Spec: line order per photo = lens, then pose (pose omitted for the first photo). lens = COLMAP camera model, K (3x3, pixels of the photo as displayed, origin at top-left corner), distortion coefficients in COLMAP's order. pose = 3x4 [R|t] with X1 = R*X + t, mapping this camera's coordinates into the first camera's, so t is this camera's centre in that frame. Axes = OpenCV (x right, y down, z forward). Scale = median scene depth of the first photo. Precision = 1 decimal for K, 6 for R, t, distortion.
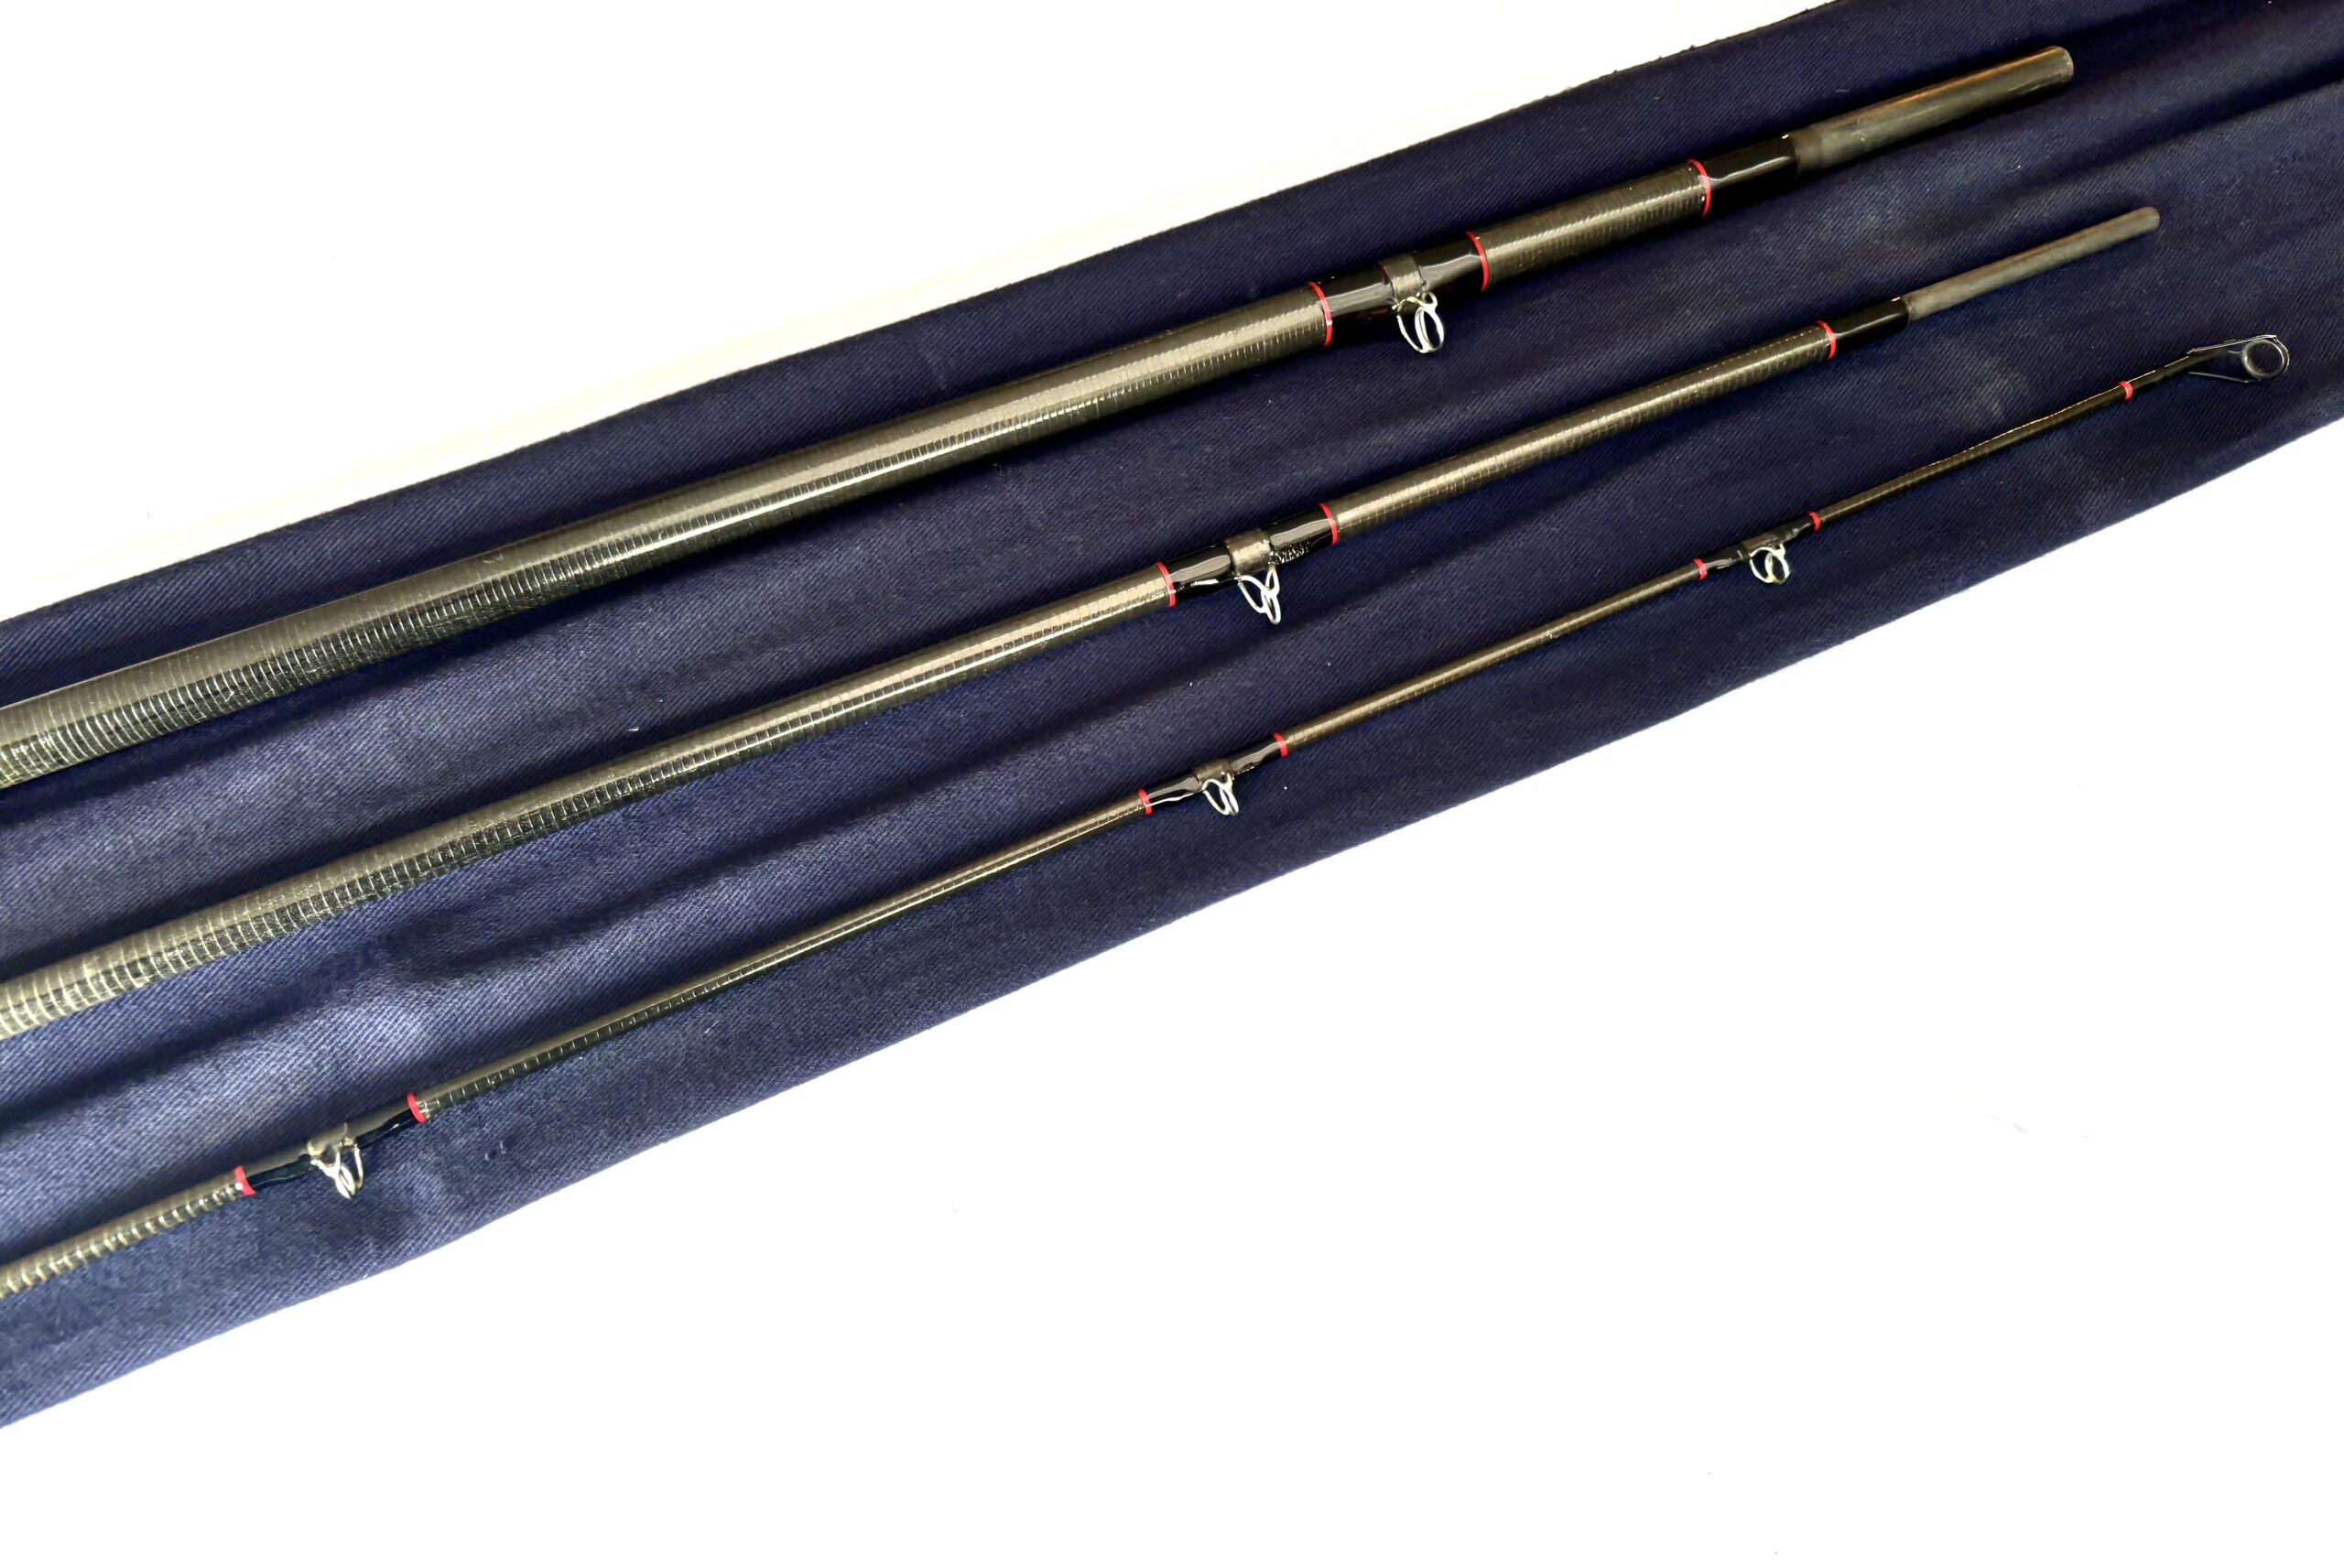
lens RADIAL K [[1816.2, 0, 1172.0], [0, 1816.2, 784.0], [0, 0, 1]] dist [-0.000051, 0.000638]
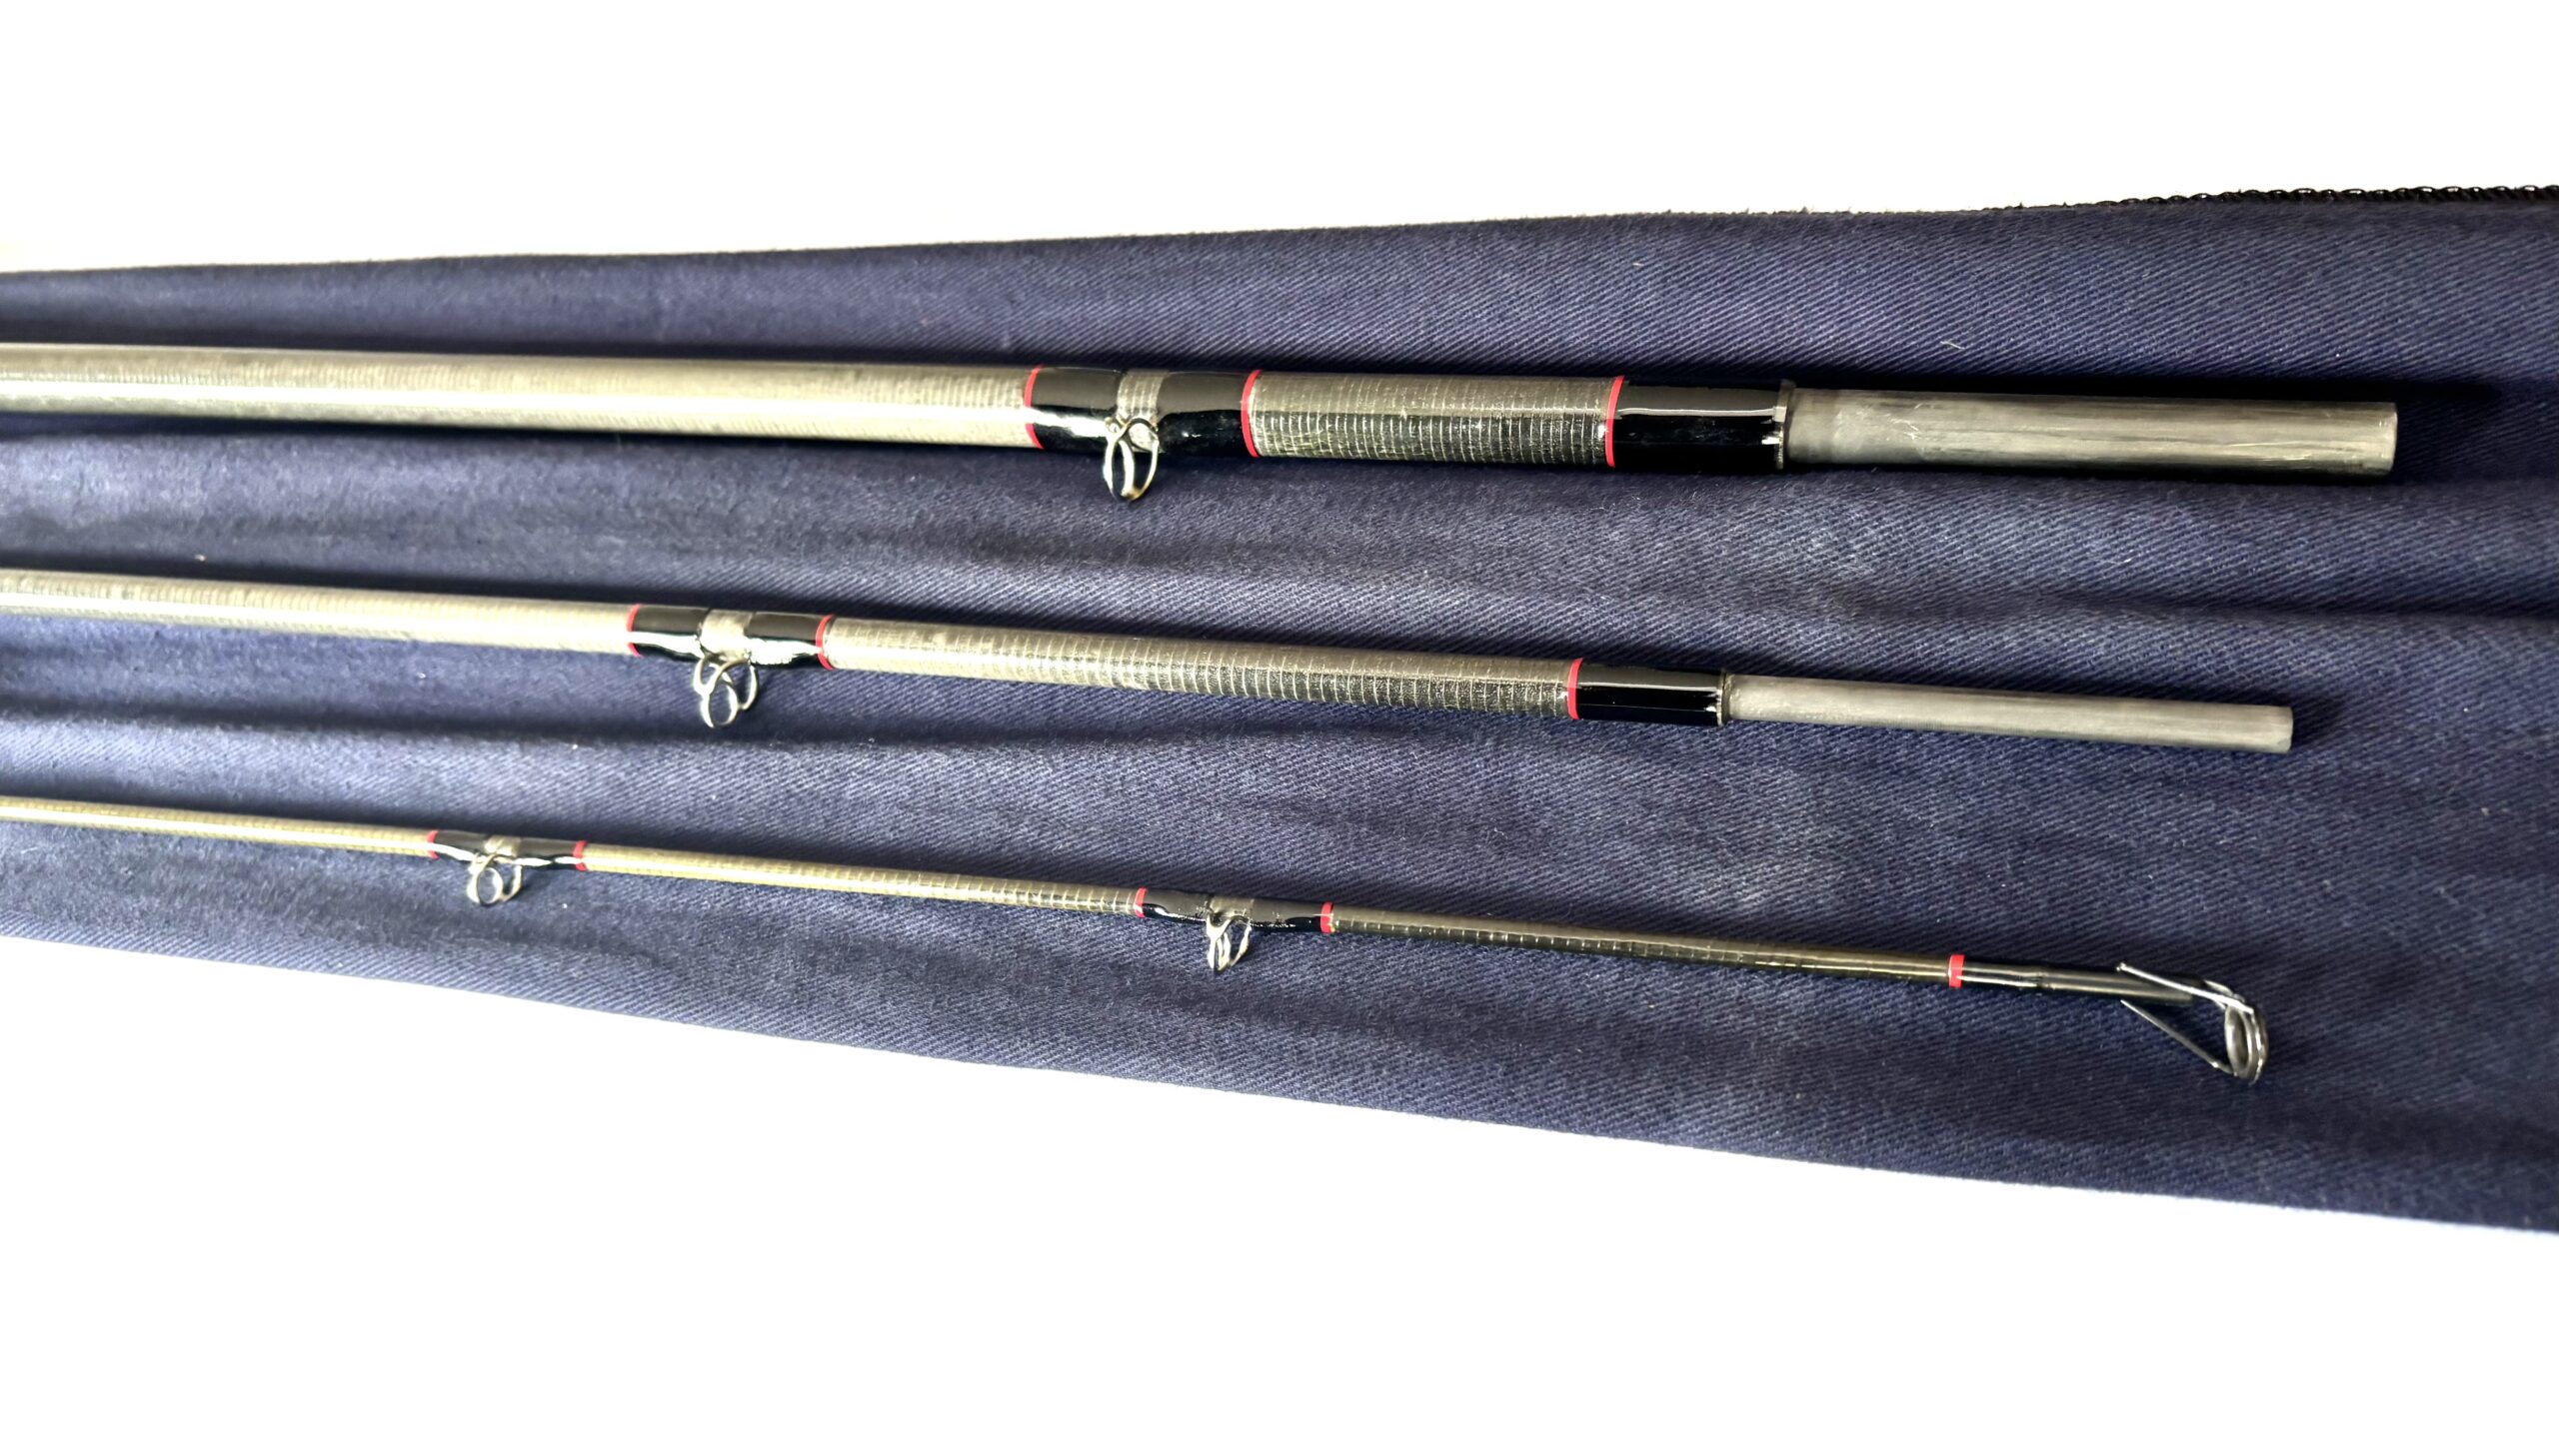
lens RADIAL K [[2189.3, 0, 1279.2], [0, 2189.3, 644.4], [0, 0, 1]] dist [0.003067, -0.002946]
pose [[0.741917, 0.386133, -0.548143, 0.738723], [-0.399304, 0.911192, 0.101417, -0.309925], [0.538624, 0.143633, 0.830213, 0.290985]]
